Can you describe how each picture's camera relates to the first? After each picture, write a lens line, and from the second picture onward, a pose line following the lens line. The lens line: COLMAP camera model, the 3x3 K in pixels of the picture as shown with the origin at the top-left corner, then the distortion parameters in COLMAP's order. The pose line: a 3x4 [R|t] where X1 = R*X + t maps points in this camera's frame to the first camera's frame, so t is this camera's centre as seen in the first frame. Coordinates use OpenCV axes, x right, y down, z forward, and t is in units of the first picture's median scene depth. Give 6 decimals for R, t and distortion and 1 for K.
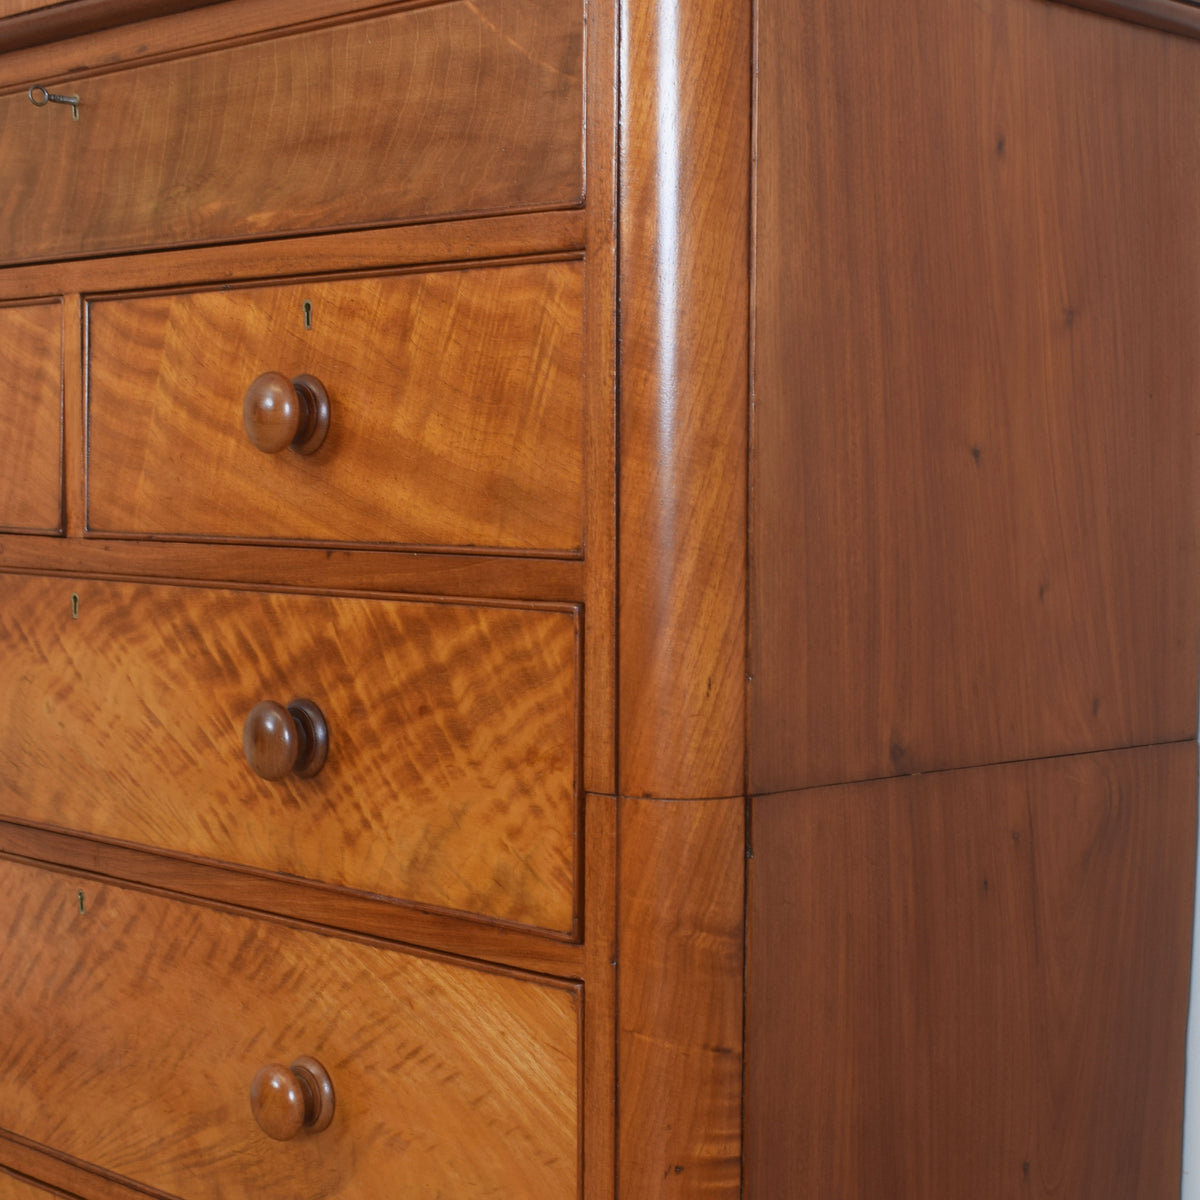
lens RADIAL K [[2348.4, 0, 739.4], [0, 2348.4, 758.9], [0, 0, 1]] dist [-0.072145, -0.059817]
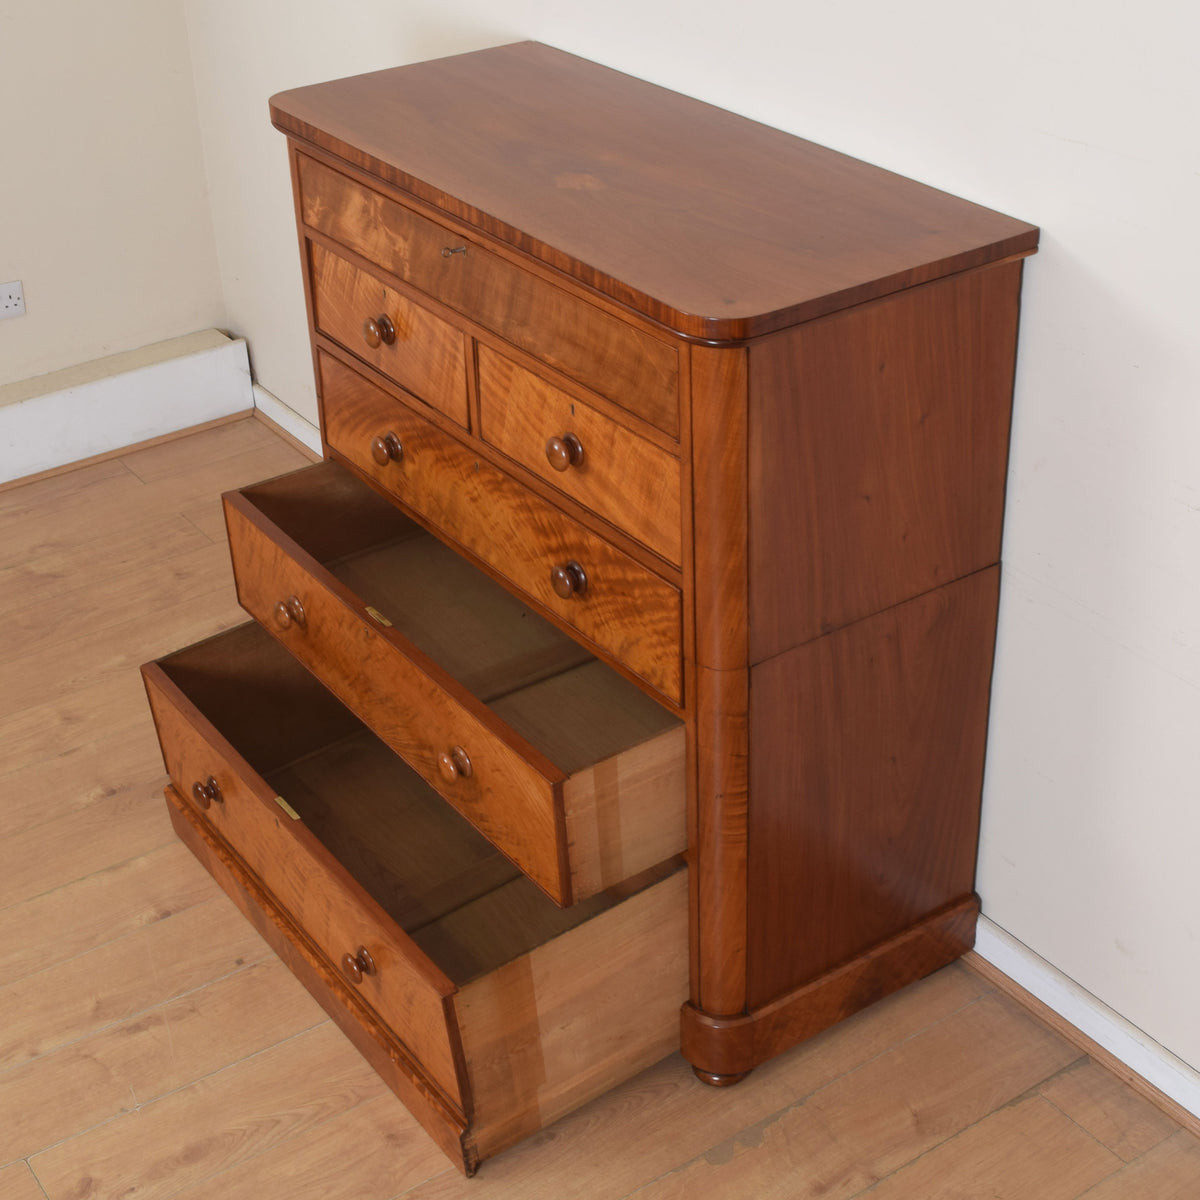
lens RADIAL K [[1982.0, 0, 599.1], [0, 1982.0, 602.1], [0, 0, 1]] dist [-0.091081, 0.023076]
pose [[0.974849, 0.071246, -0.211173, 0.253651], [0.021536, 0.912978, 0.407440, -0.800005], [0.221825, -0.401740, 0.888481, -0.748989]]
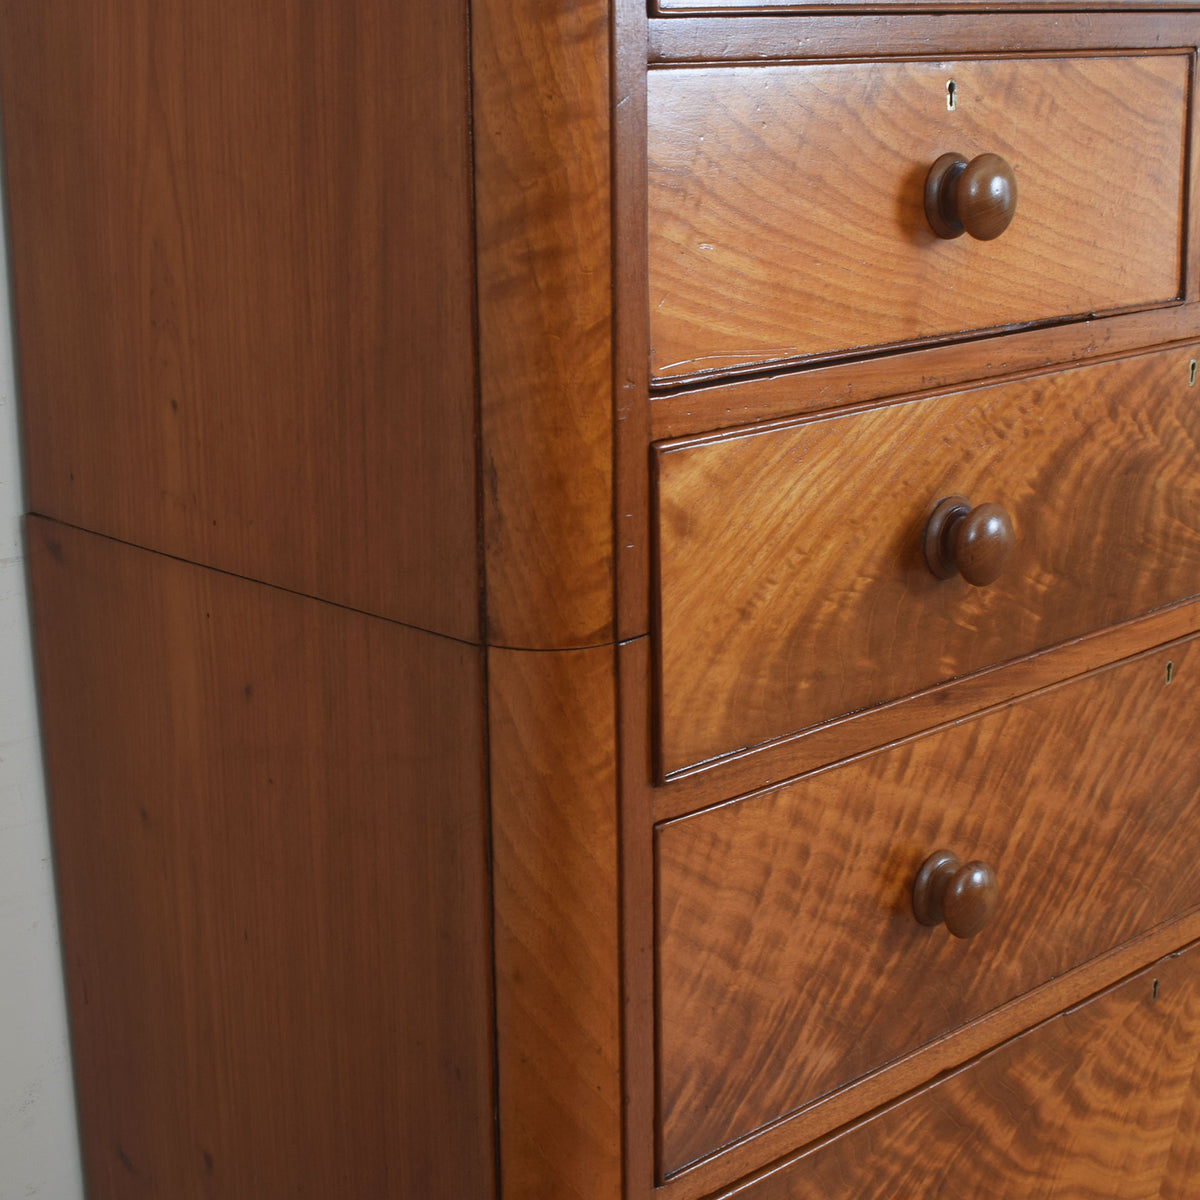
lens RADIAL K [[2176.7, 0, 486.0], [0, 2176.7, 570.3], [0, 0, 1]] dist [-0.058918, -0.202733]
pose [[0.106901, -0.262667, 0.958946, -1.373685], [0.139973, 0.958844, 0.247035, -0.286418], [-0.984368, 0.107819, 0.139268, 1.350165]]
